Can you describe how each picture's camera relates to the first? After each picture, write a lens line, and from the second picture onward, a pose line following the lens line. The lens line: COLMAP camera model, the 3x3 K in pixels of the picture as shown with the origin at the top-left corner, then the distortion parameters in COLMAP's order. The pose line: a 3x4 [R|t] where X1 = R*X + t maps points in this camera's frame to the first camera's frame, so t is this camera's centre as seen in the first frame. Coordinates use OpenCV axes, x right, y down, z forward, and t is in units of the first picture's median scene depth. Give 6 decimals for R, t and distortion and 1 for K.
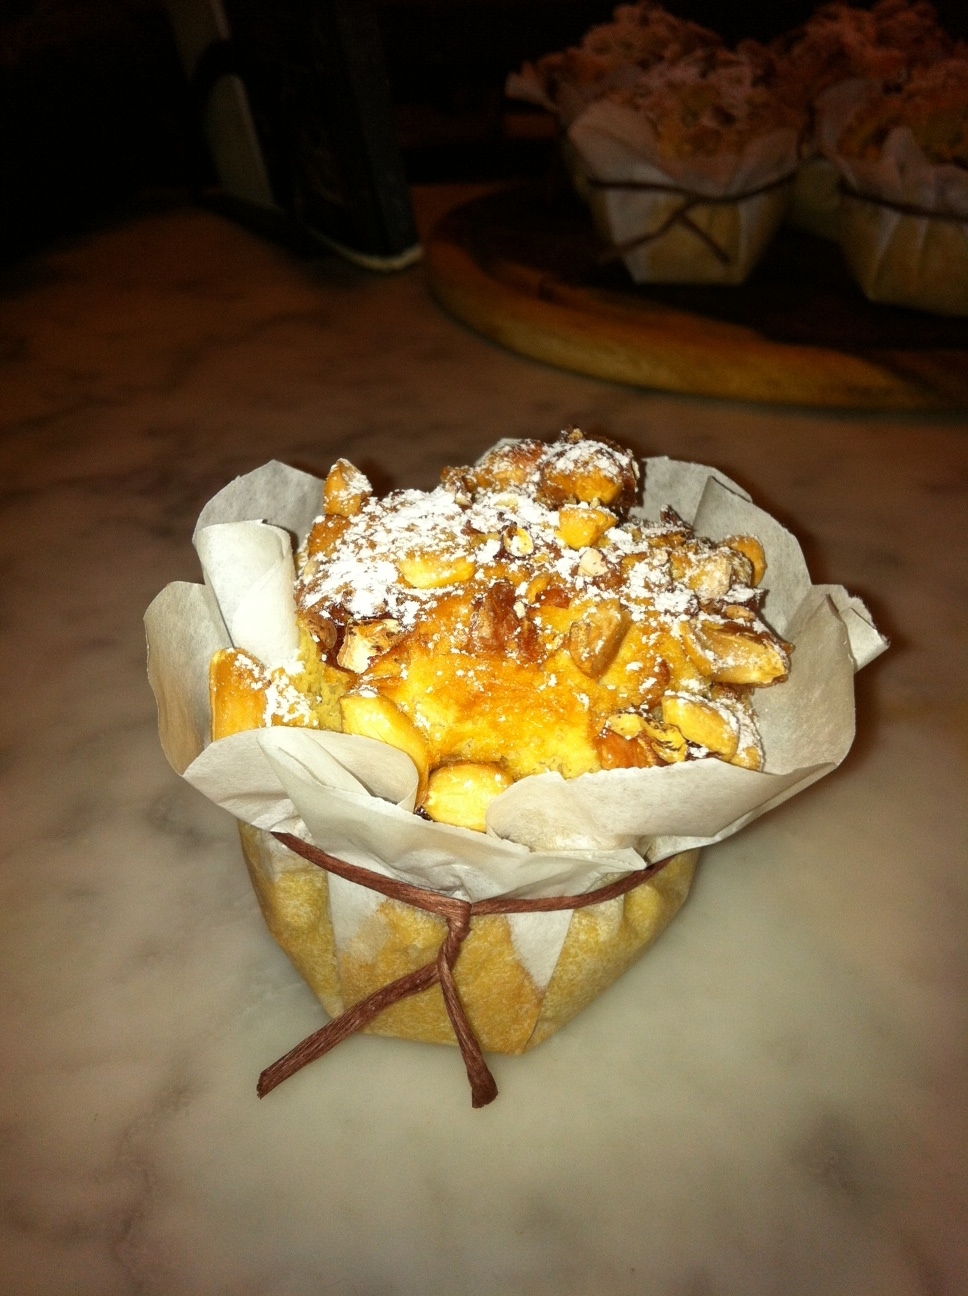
lens RADIAL K [[1283.3, 0, 484.0], [0, 1283.3, 648.0], [0, 0, 1]] dist [0.174142, 0.000018]
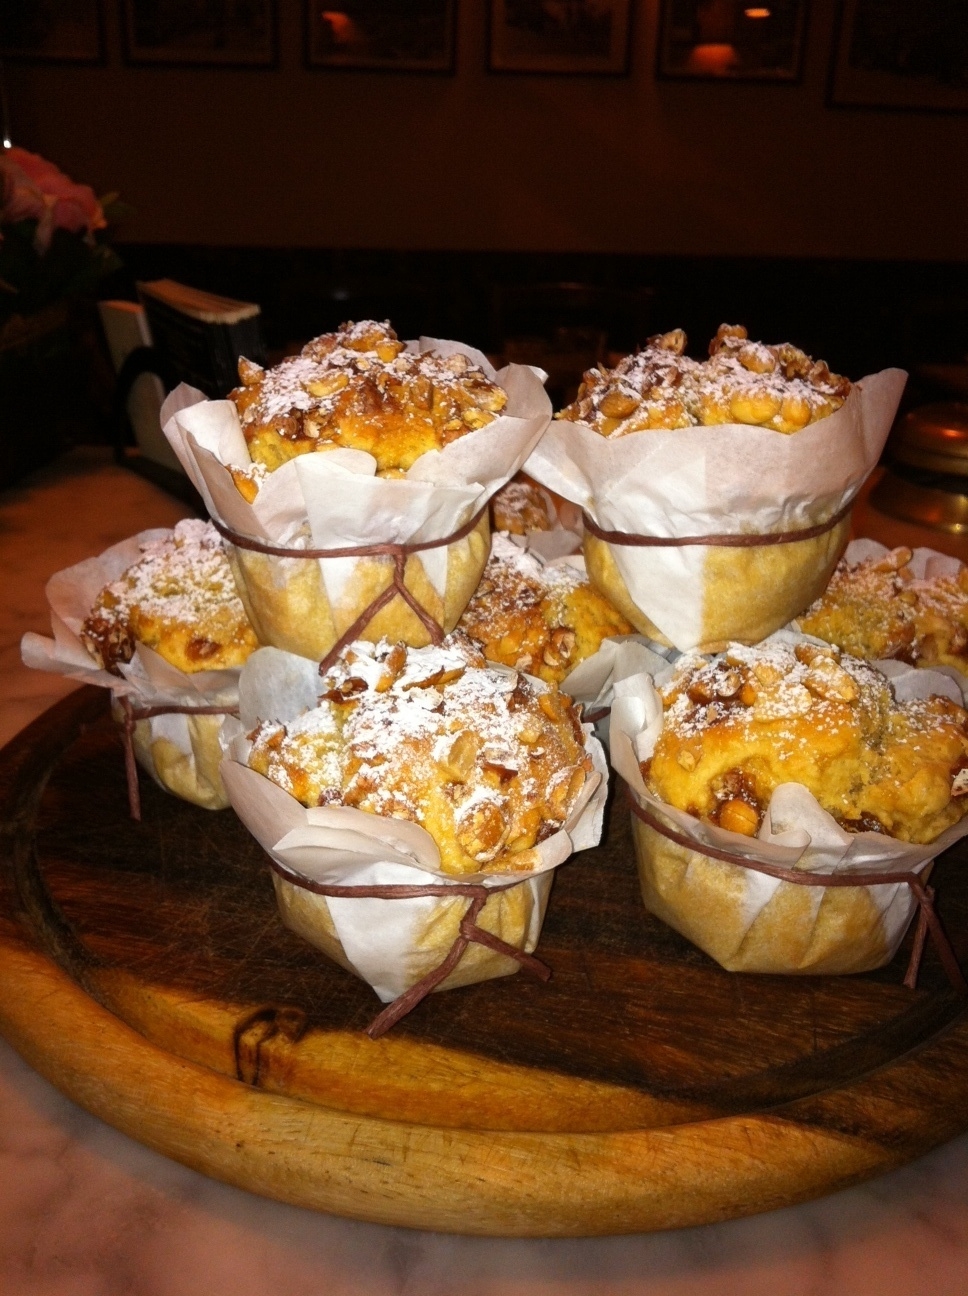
lens RADIAL K [[1283.3, 0, 484.0], [0, 1283.3, 648.0], [0, 0, 1]] dist [0.174142, 0.000018]
pose [[0.896029, -0.296458, 0.330522, -0.565990], [0.319710, 0.947363, -0.016991, 0.402873], [-0.308087, 0.120895, 0.943645, -0.804474]]
